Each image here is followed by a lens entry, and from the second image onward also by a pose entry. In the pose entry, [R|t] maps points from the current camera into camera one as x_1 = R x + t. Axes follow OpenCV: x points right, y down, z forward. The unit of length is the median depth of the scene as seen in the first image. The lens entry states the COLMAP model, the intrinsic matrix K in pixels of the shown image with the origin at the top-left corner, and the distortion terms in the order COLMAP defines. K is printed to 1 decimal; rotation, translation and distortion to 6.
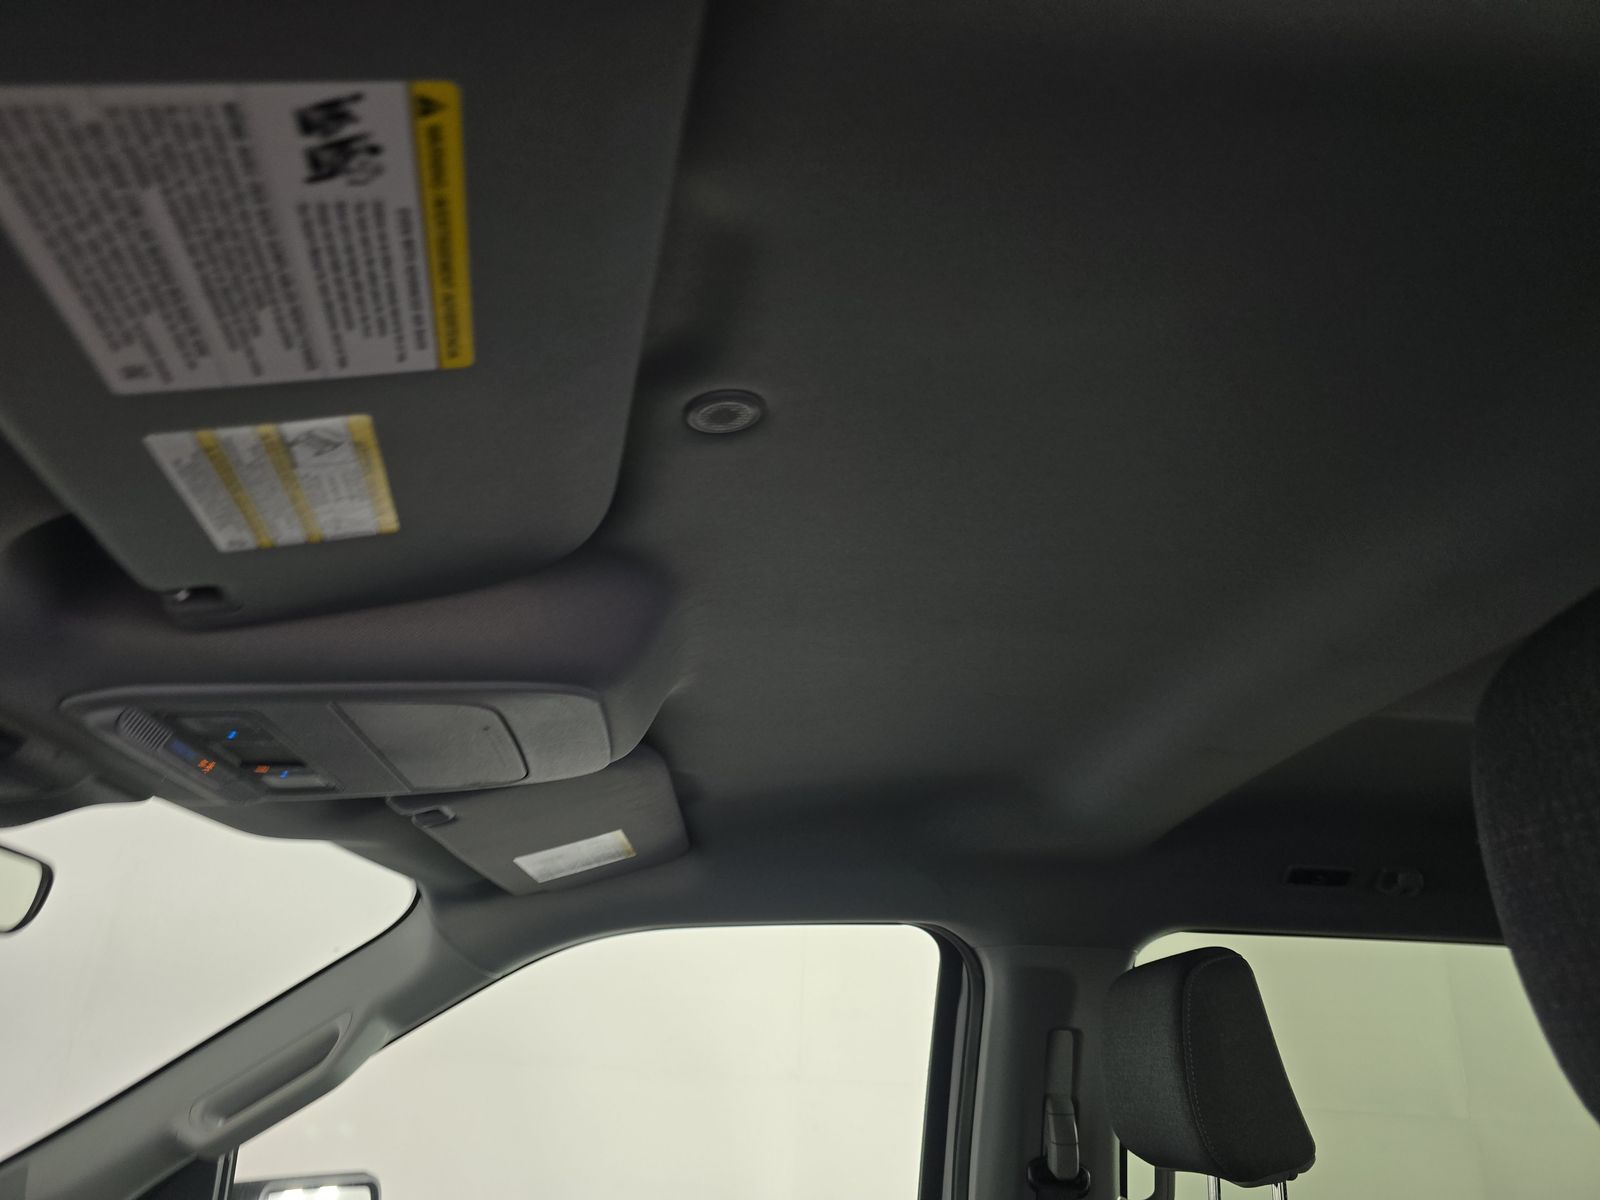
lens RADIAL K [[1073.5, 0, 794.0], [0, 1073.5, 607.5], [0, 0, 1]] dist [0.068117, -0.066197]
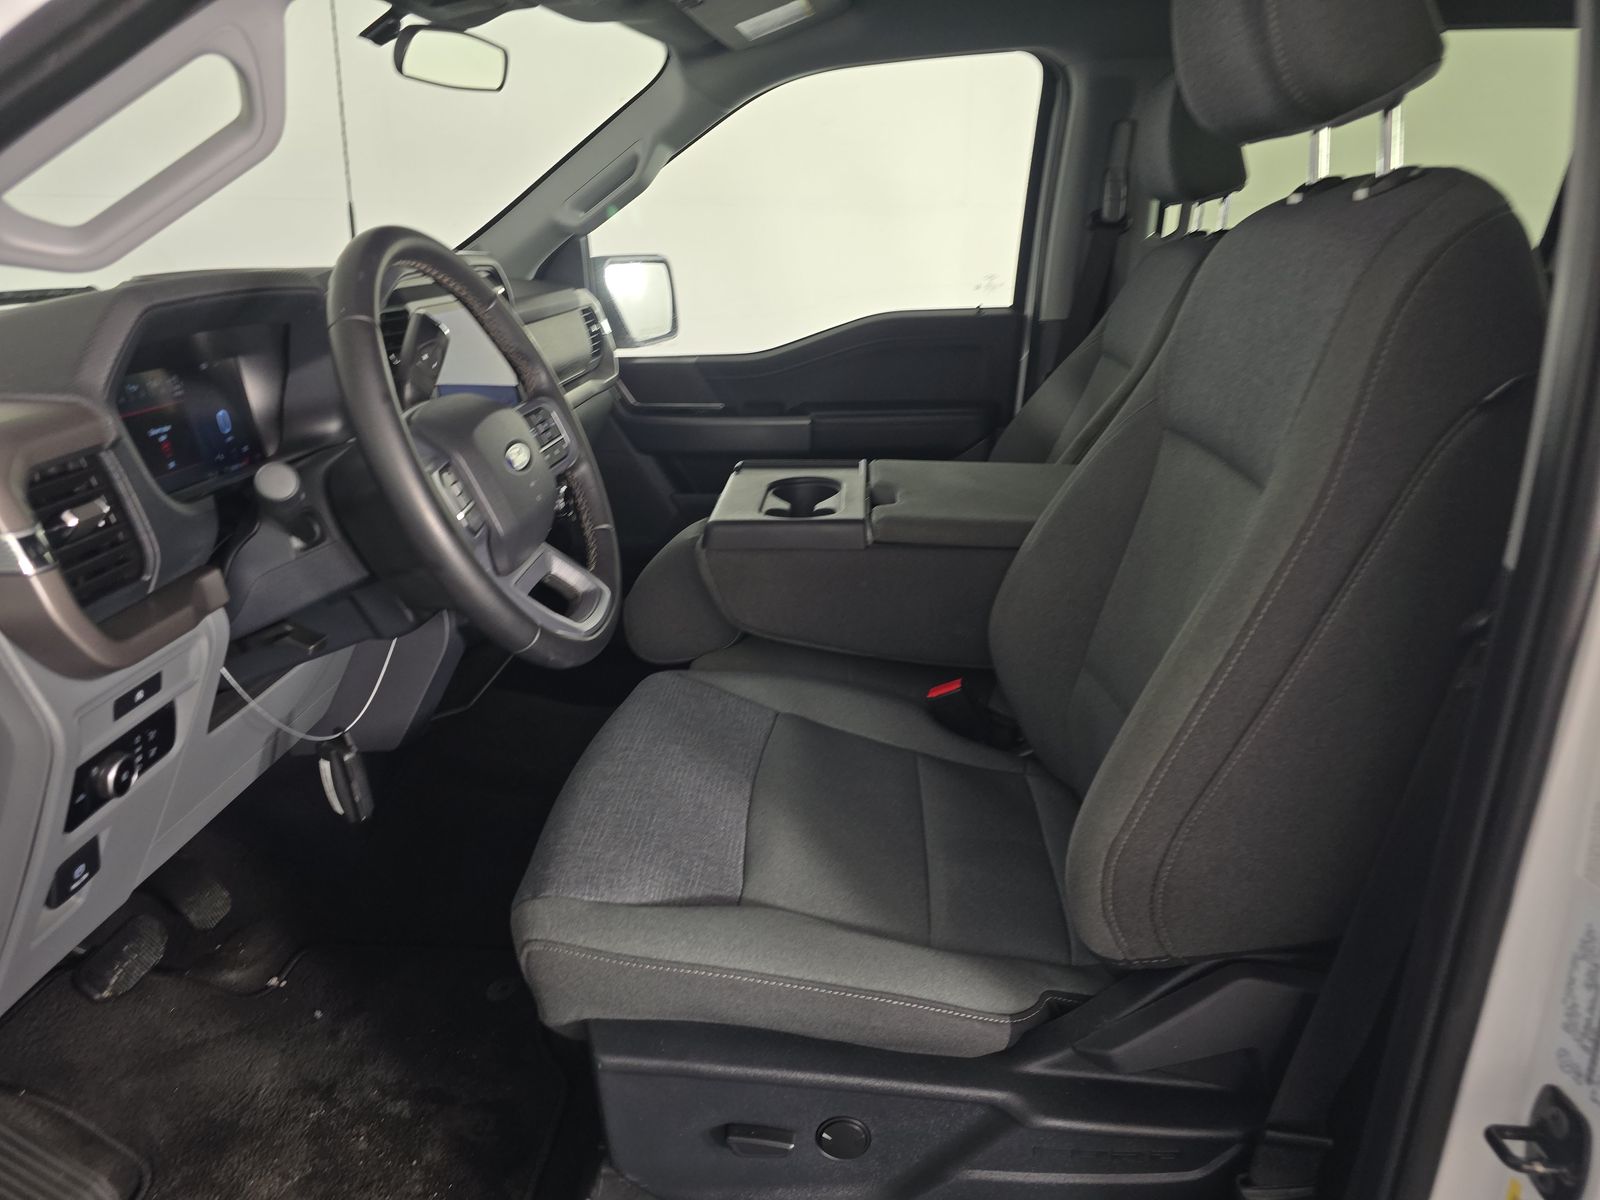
lens RADIAL K [[1073.5, 0, 794.0], [0, 1073.5, 607.5], [0, 0, 1]] dist [0.068117, -0.066197]
pose [[0.986628, 0.005206, -0.162907, 0.058962], [0.106602, 0.735463, 0.669126, -0.148308], [0.123296, -0.677545, 0.725073, -0.535858]]
